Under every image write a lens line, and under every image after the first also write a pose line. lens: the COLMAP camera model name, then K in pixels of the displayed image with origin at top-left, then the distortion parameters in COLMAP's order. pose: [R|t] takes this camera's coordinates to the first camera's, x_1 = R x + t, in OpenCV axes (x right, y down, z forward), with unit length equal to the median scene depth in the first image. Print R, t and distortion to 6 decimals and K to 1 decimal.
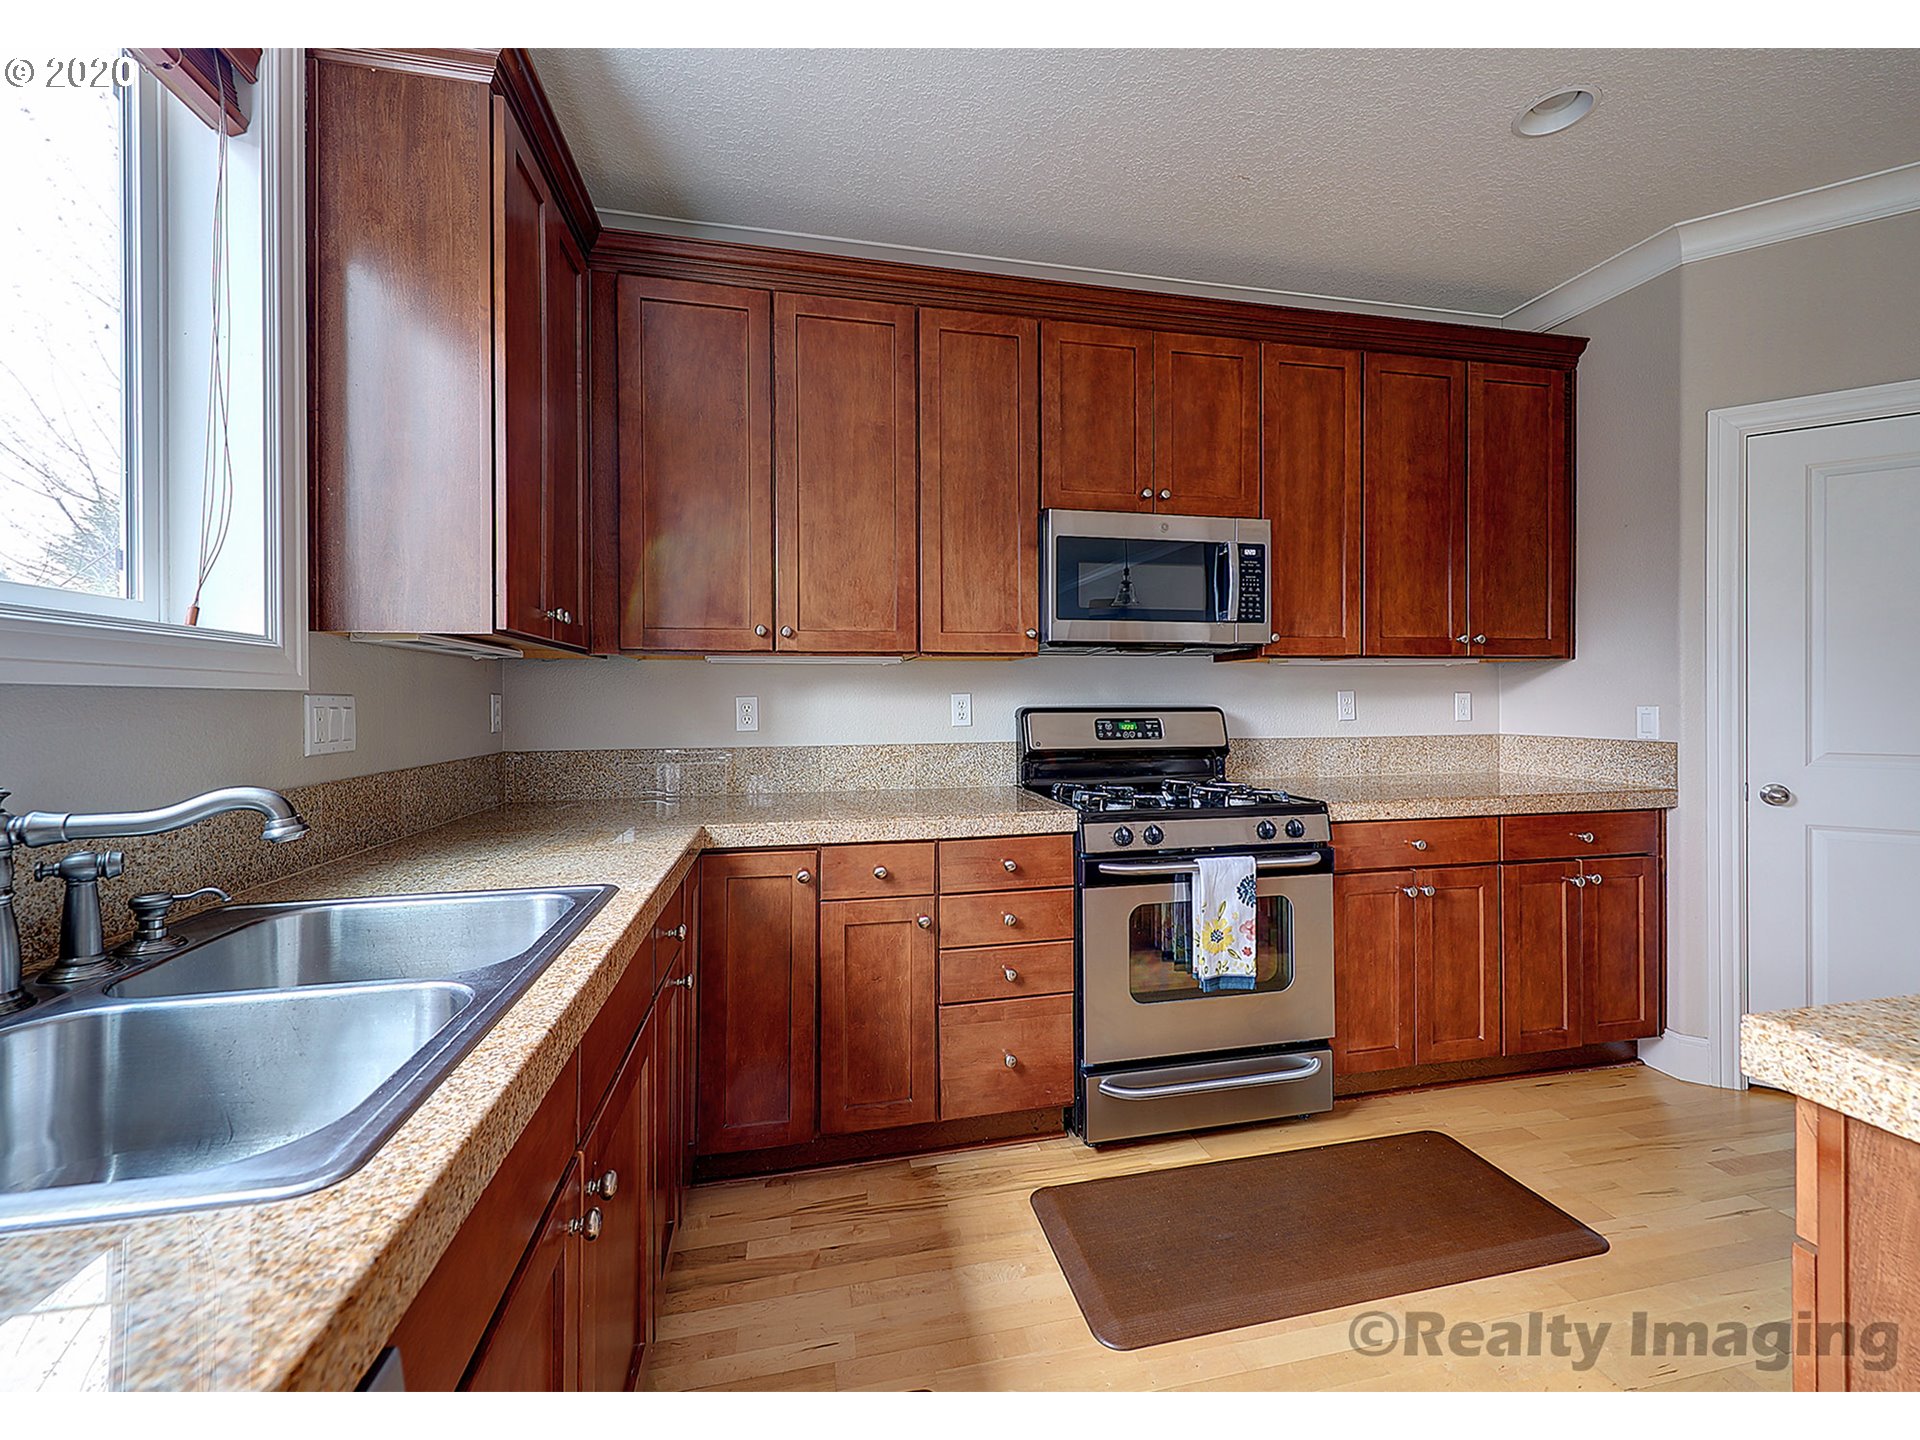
lens RADIAL K [[762.2, 0, 982.8], [0, 762.2, 703.3], [0, 0, 1]] dist [0.010225, -0.000012]
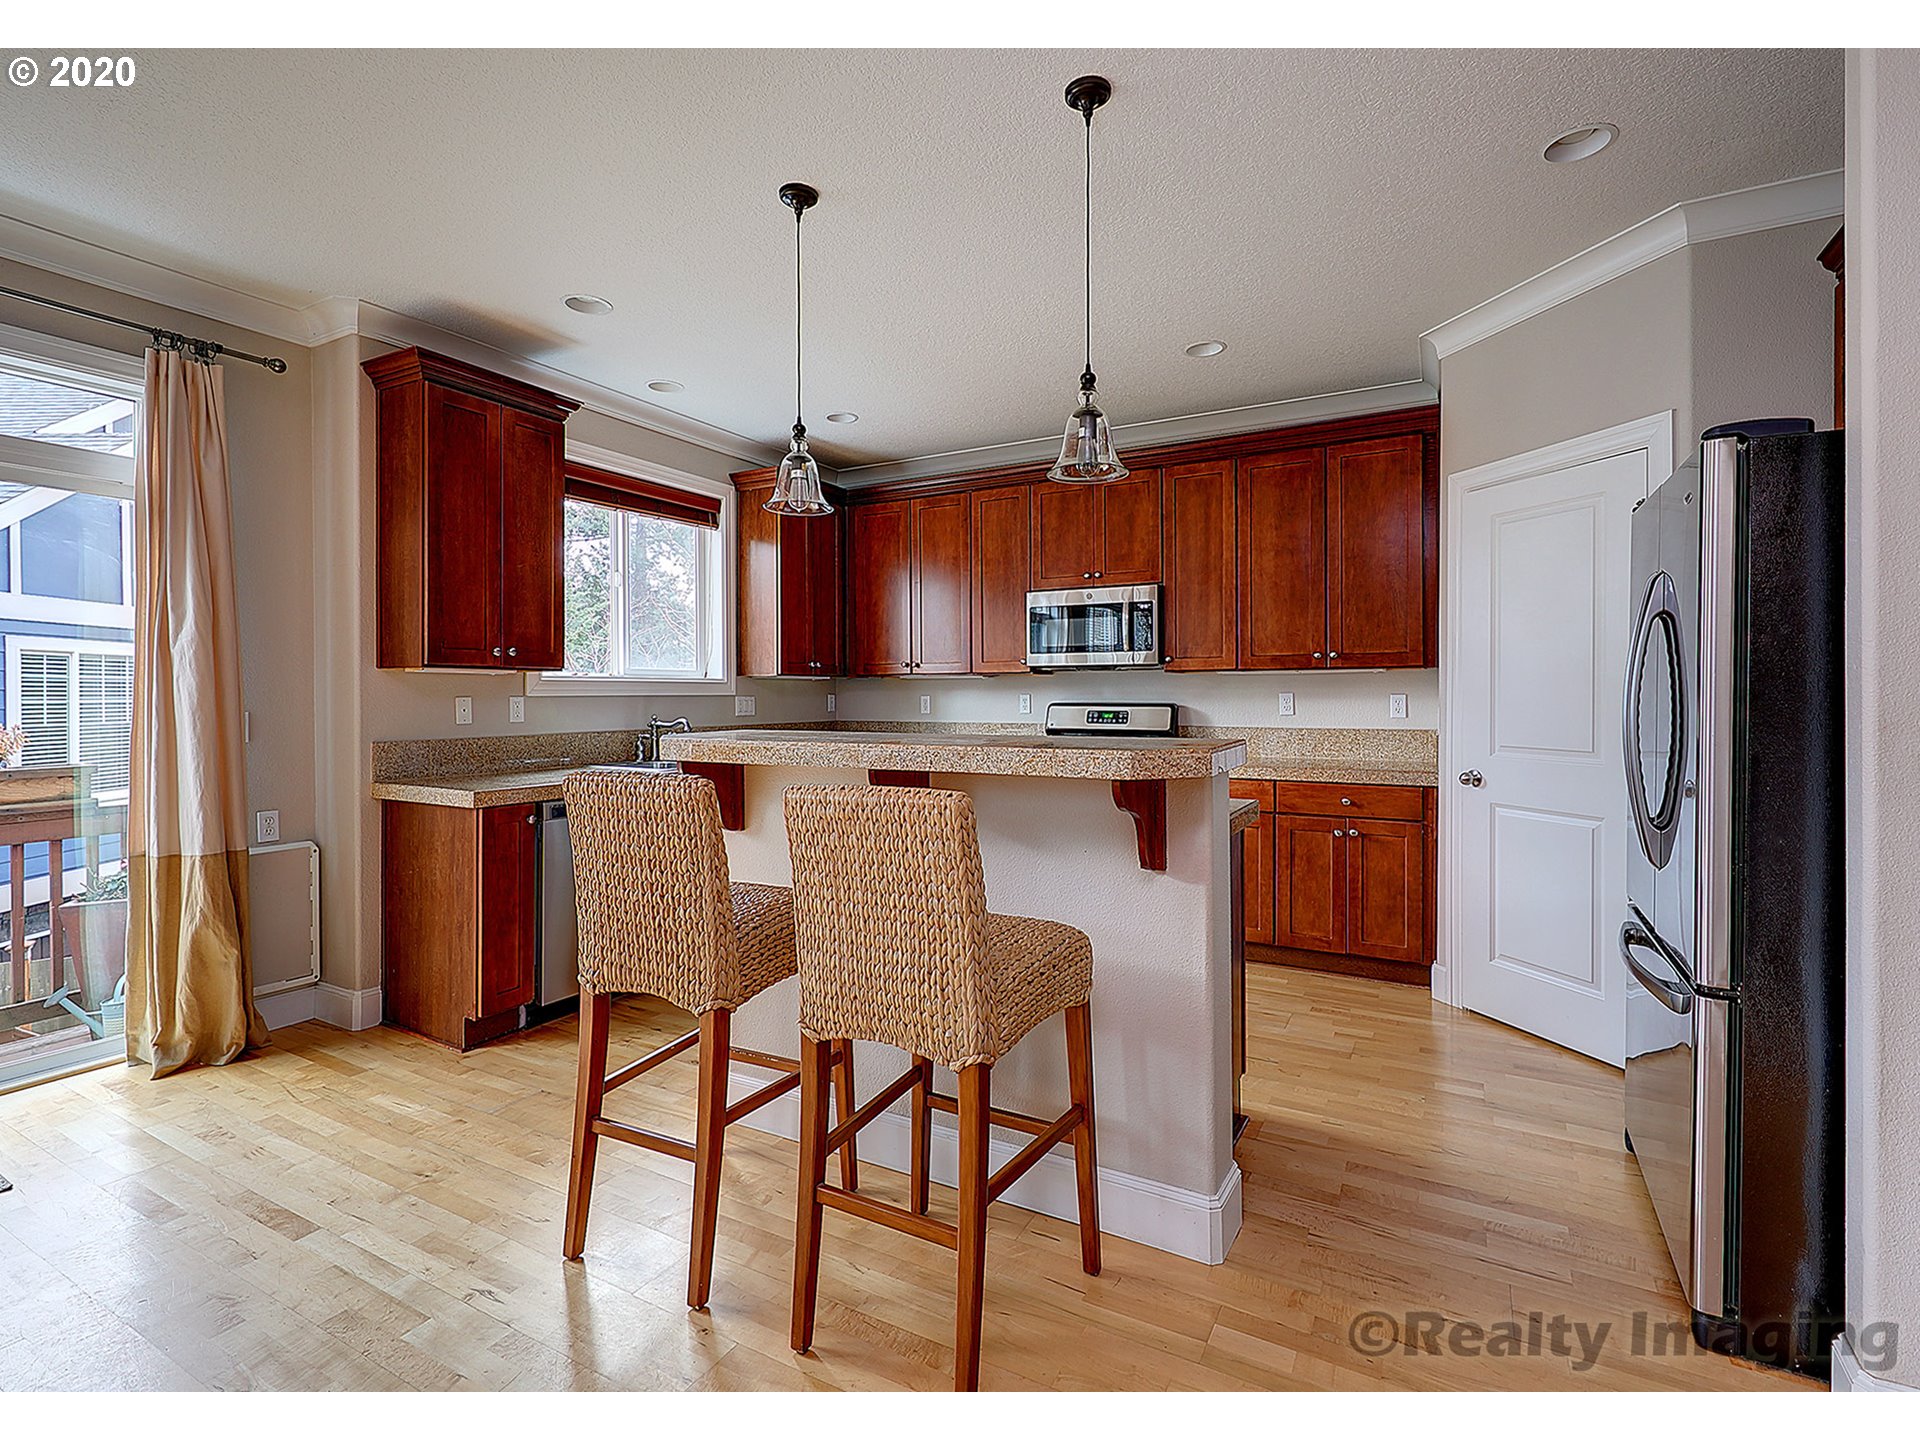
lens RADIAL K [[837.5, 0, 914.2], [0, 837.5, 700.5], [0, 0, 1]] dist [0.007659, -0.000511]
pose [[0.724999, 0.008407, -0.688699, 1.221123], [-0.005005, 0.999963, 0.006937, -0.012448], [0.688732, -0.001583, 0.725014, -0.598381]]
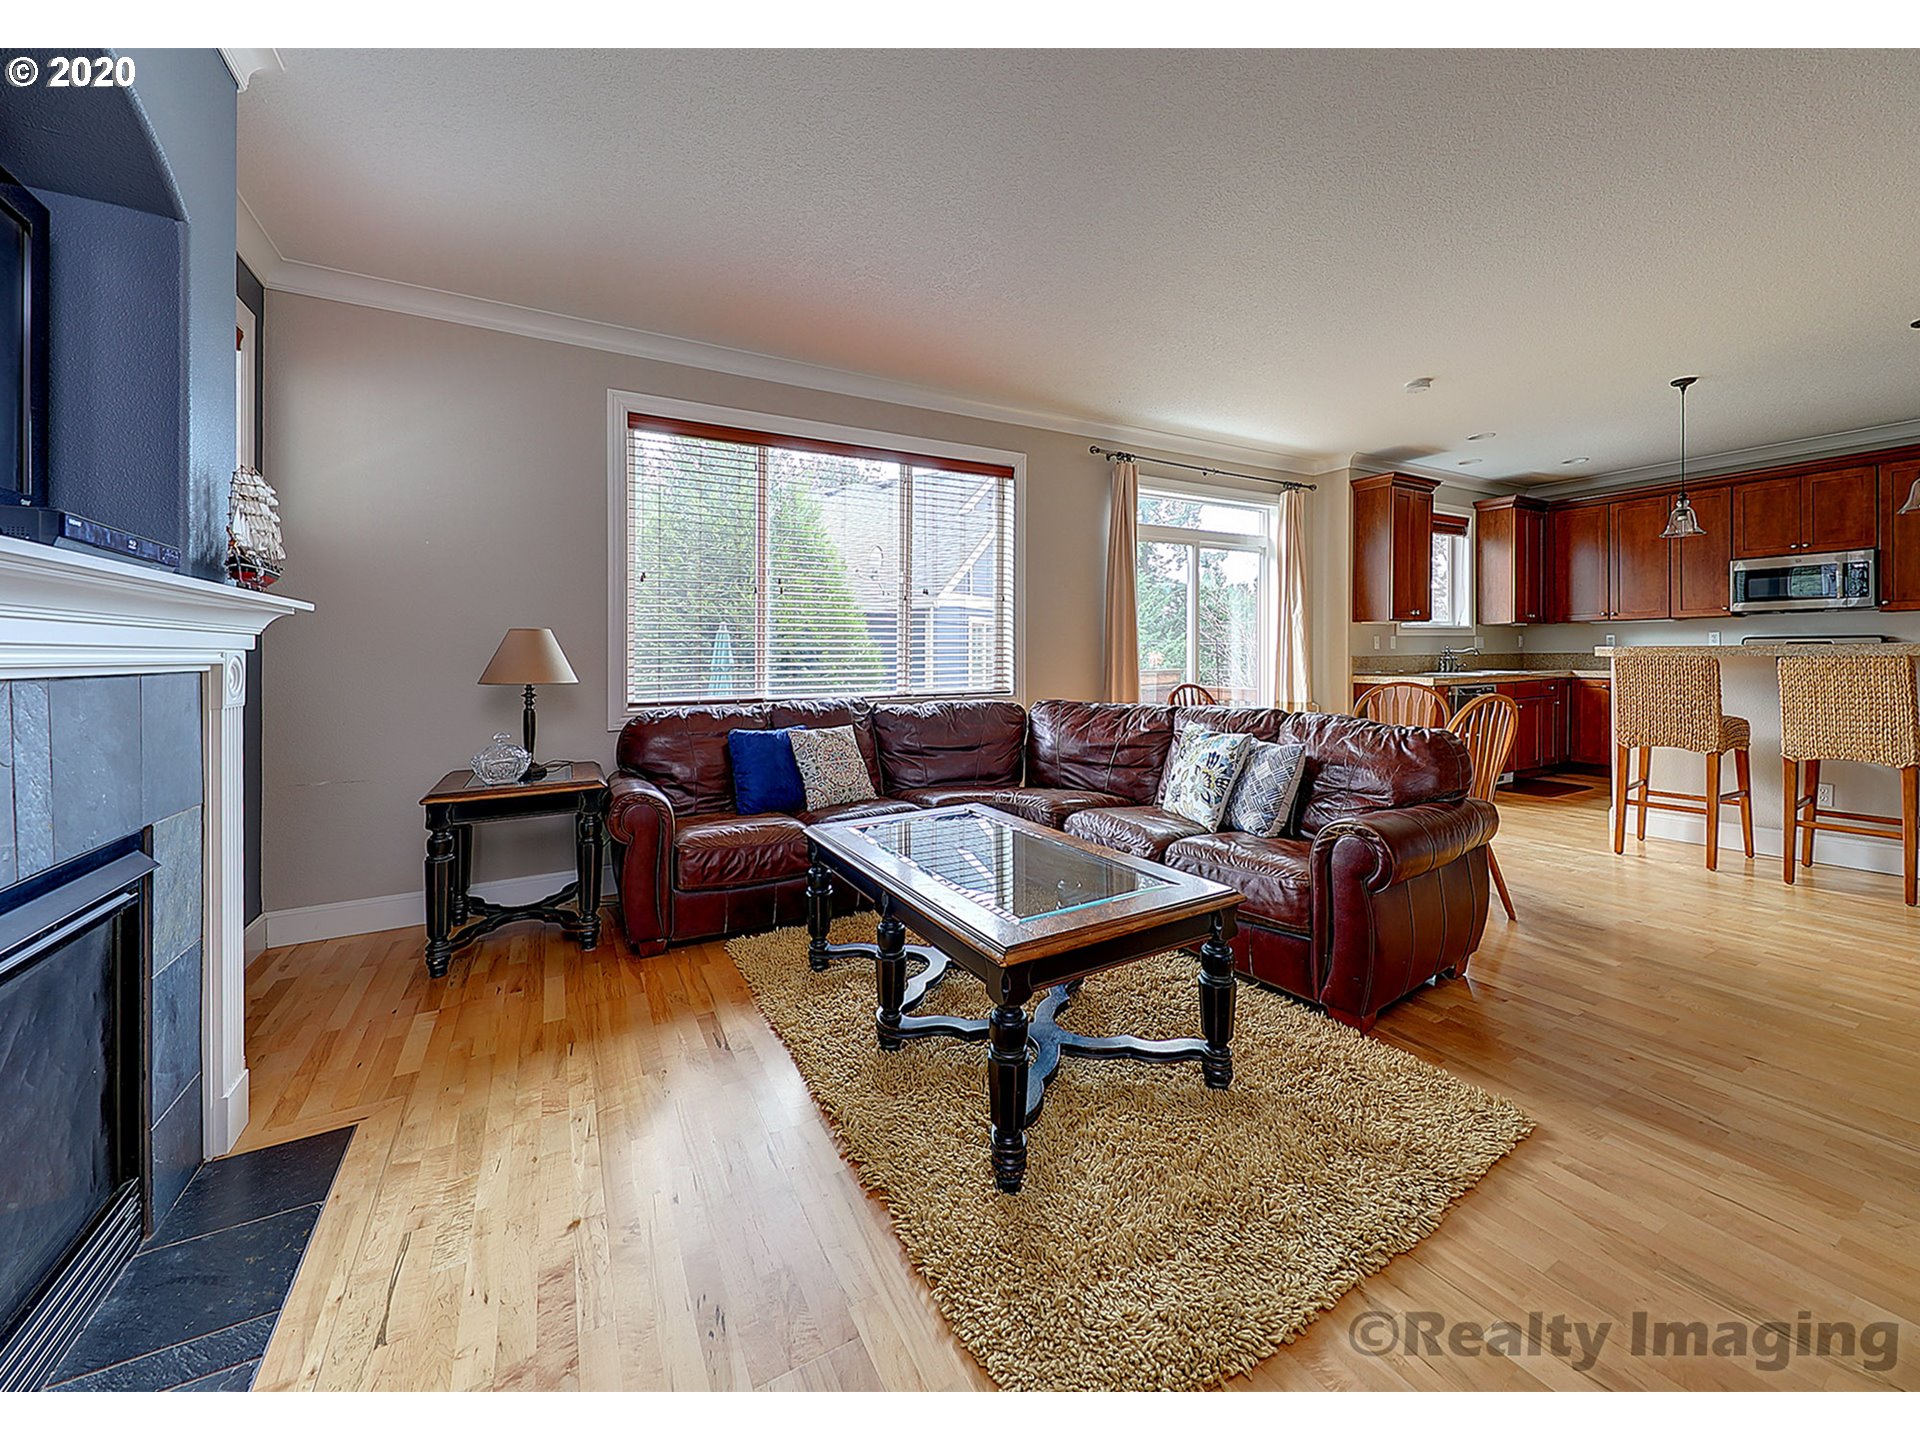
lens RADIAL K [[647.3, 0, 1049.9], [0, 647.3, 656.4], [0, 0, 1]] dist [0.000800, -0.000034]
pose [[0.306255, 0.012618, -0.951866, 1.452118], [0.005796, 0.999869, 0.015119, 0.025140], [0.951932, -0.010148, 0.306142, -1.858531]]
